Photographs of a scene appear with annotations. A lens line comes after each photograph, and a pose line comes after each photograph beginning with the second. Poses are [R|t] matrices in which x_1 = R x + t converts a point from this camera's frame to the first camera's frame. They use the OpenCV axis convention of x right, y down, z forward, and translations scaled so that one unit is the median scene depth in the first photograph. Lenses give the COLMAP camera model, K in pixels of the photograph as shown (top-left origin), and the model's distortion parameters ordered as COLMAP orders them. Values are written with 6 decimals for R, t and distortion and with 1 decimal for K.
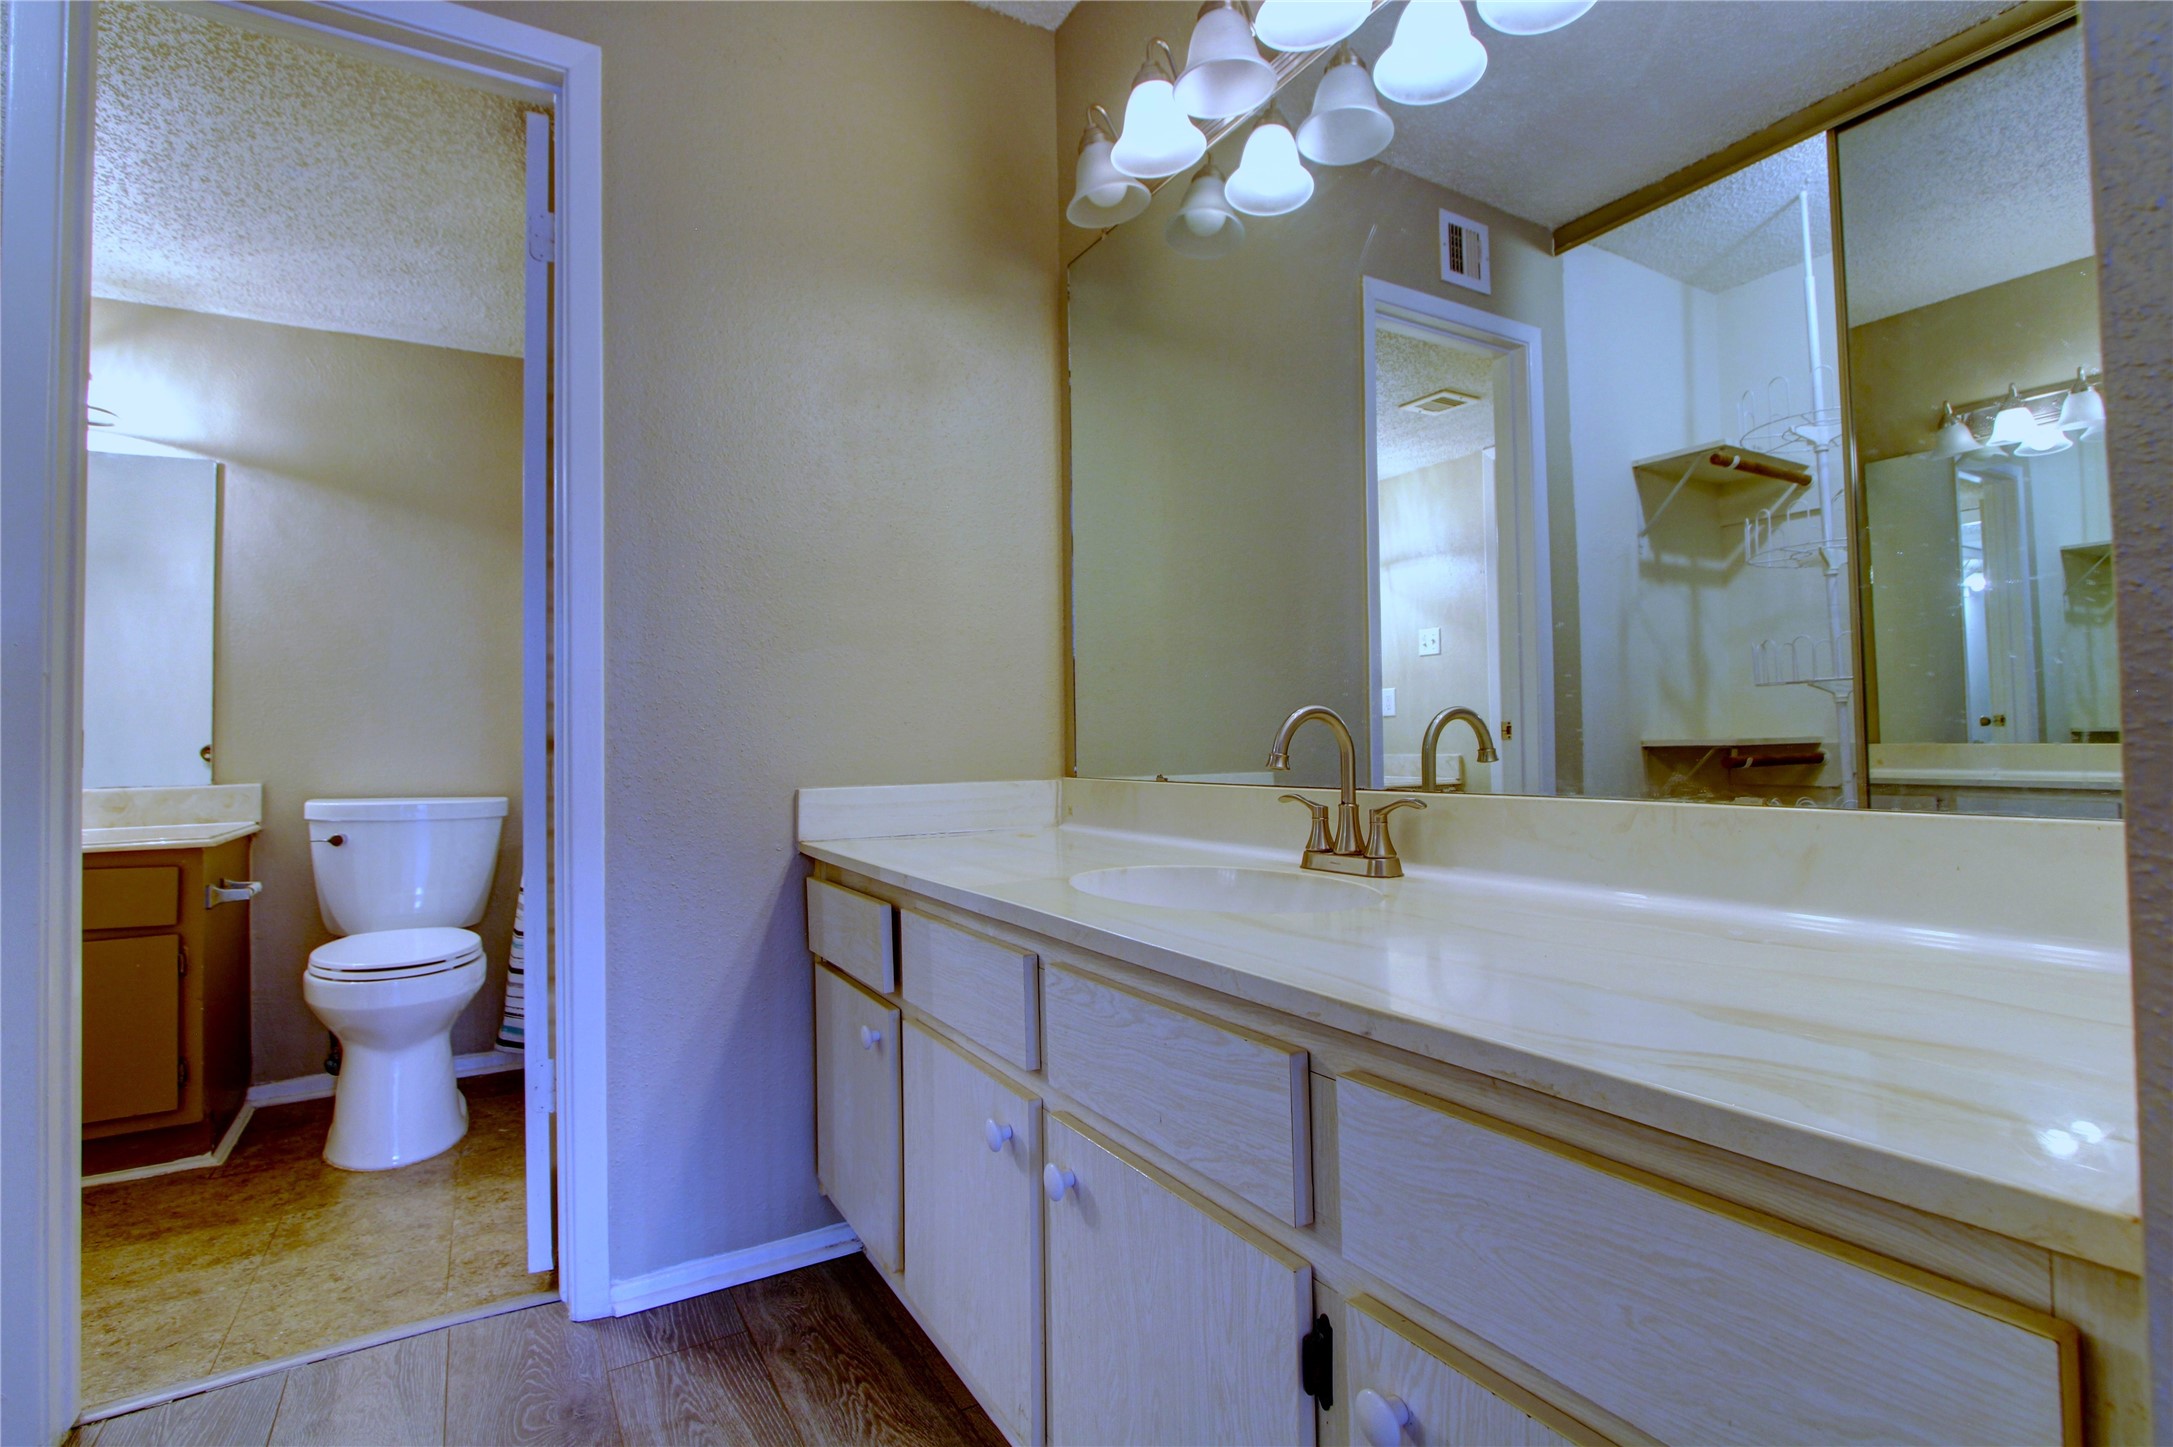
lens RADIAL K [[1022.0, 0, 1086.5], [0, 1022.0, 723.5], [0, 0, 1]] dist [-0.001351, -0.000372]
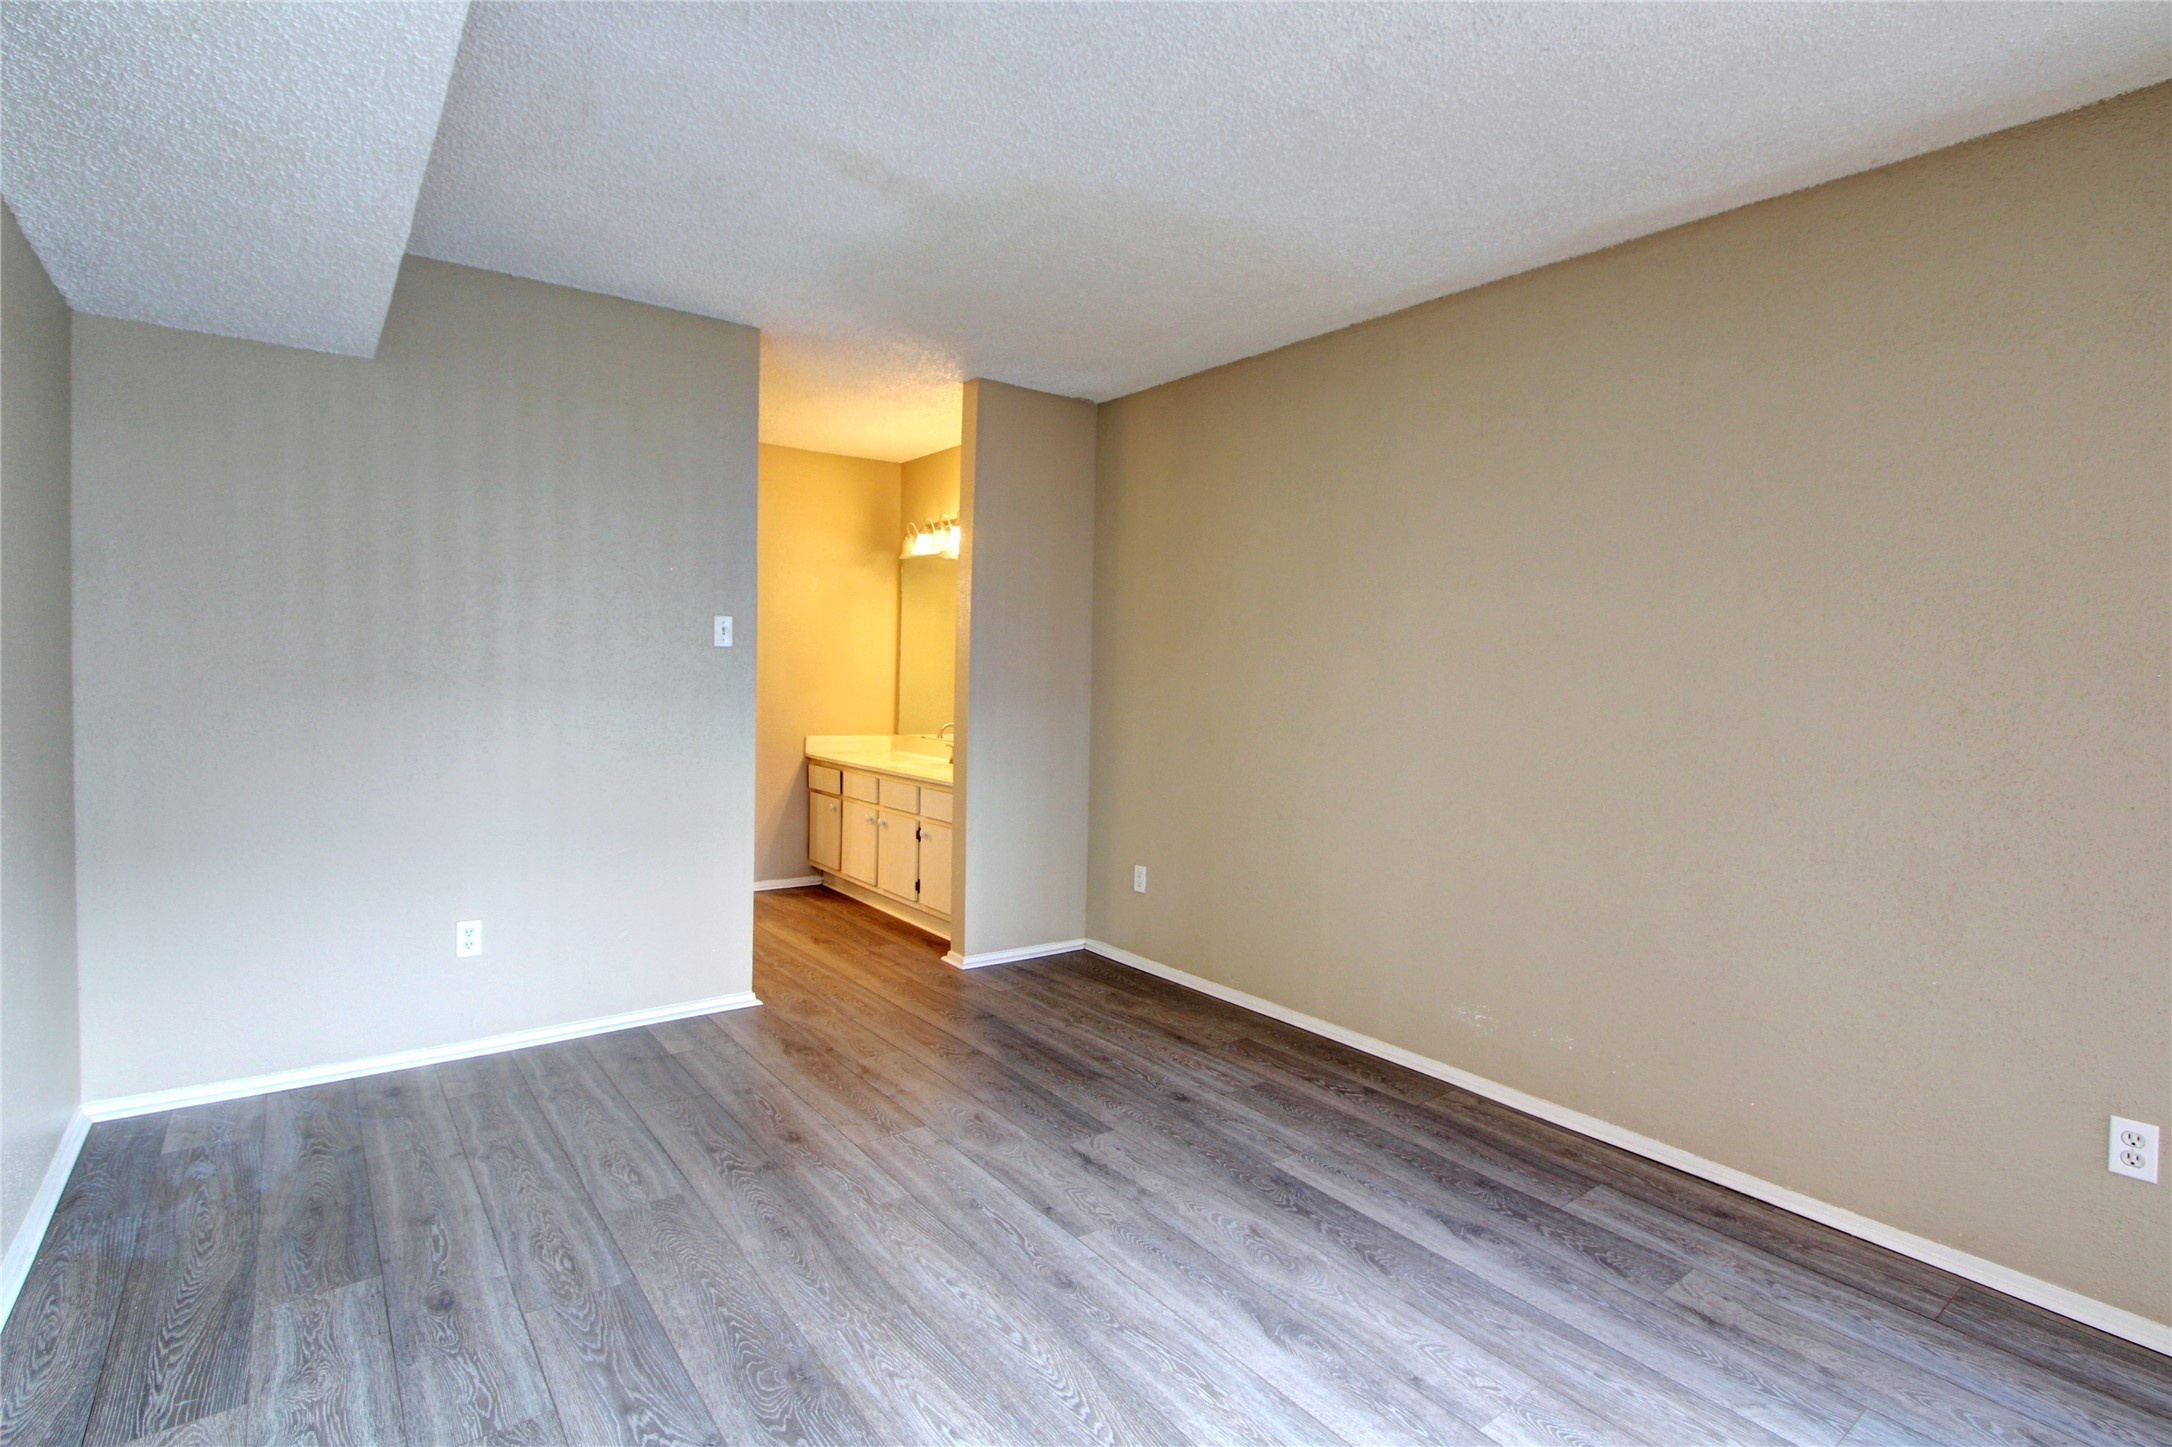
lens RADIAL K [[1017.7, 0, 1086.0], [0, 1017.7, 723.5], [0, 0, 1]] dist [-0.016532, -0.000738]
pose [[0.991674, 0.042706, 0.121485, 0.232460], [-0.050175, 0.996990, 0.059099, -0.247390], [-0.118595, -0.064702, 0.990832, -2.693537]]
